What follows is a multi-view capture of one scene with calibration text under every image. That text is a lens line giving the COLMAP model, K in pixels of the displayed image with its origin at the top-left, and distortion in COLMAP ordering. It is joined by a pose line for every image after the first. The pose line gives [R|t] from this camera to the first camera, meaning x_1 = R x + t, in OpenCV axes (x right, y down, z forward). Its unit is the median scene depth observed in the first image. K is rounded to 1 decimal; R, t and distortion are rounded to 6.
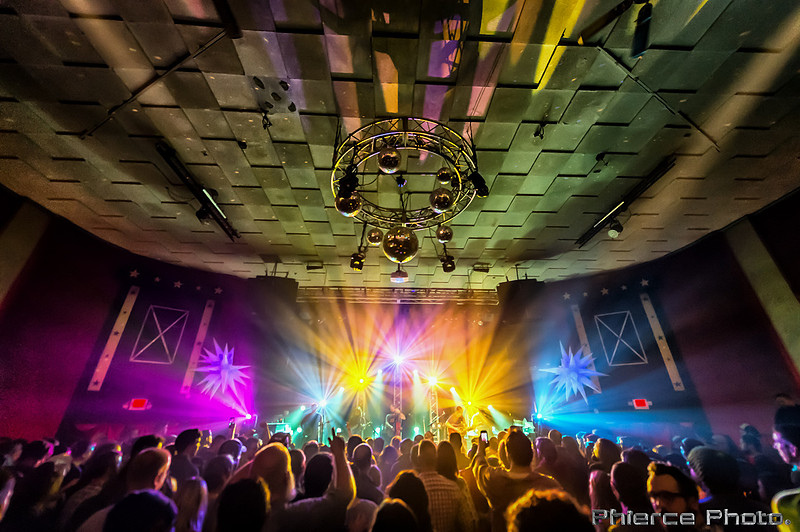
lens RADIAL K [[304.5, 0, 398.1], [0, 304.5, 266.6], [0, 0, 1]] dist [0.000523, -0.000230]
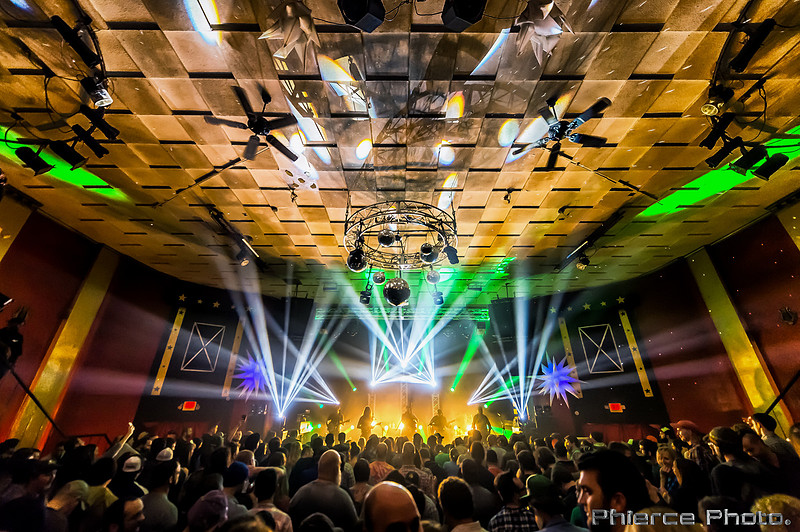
lens RADIAL K [[306.3, 0, 396.5], [0, 306.3, 265.1], [0, 0, 1]] dist [0.000088, -0.000192]
pose [[0.998976, -0.014489, -0.042864, 0.036760], [0.015231, 0.999739, 0.017054, -0.123291], [0.042606, -0.017690, 0.998935, -0.185863]]
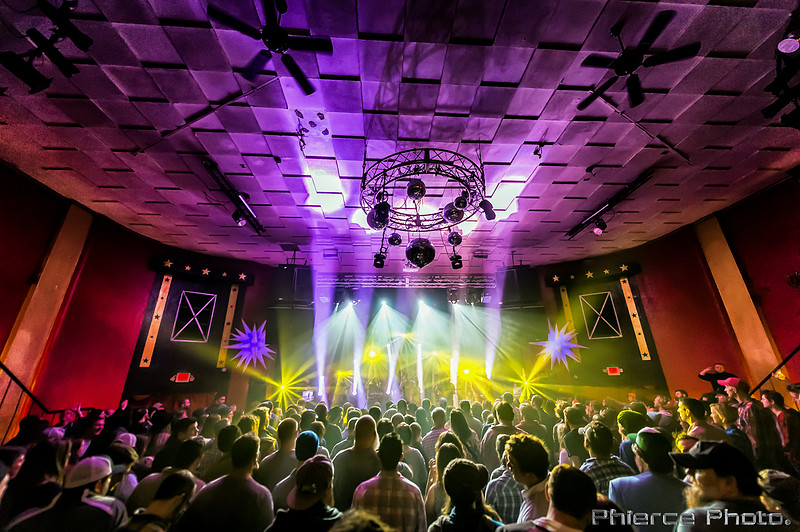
lens RADIAL K [[304.5, 0, 398.1], [0, 304.5, 266.6], [0, 0, 1]] dist [0.000523, -0.000230]
pose [[0.999775, -0.006365, 0.020212, -0.062169], [0.004211, 0.994476, 0.104880, -0.084560], [-0.020768, -0.104771, 0.994279, -0.121842]]
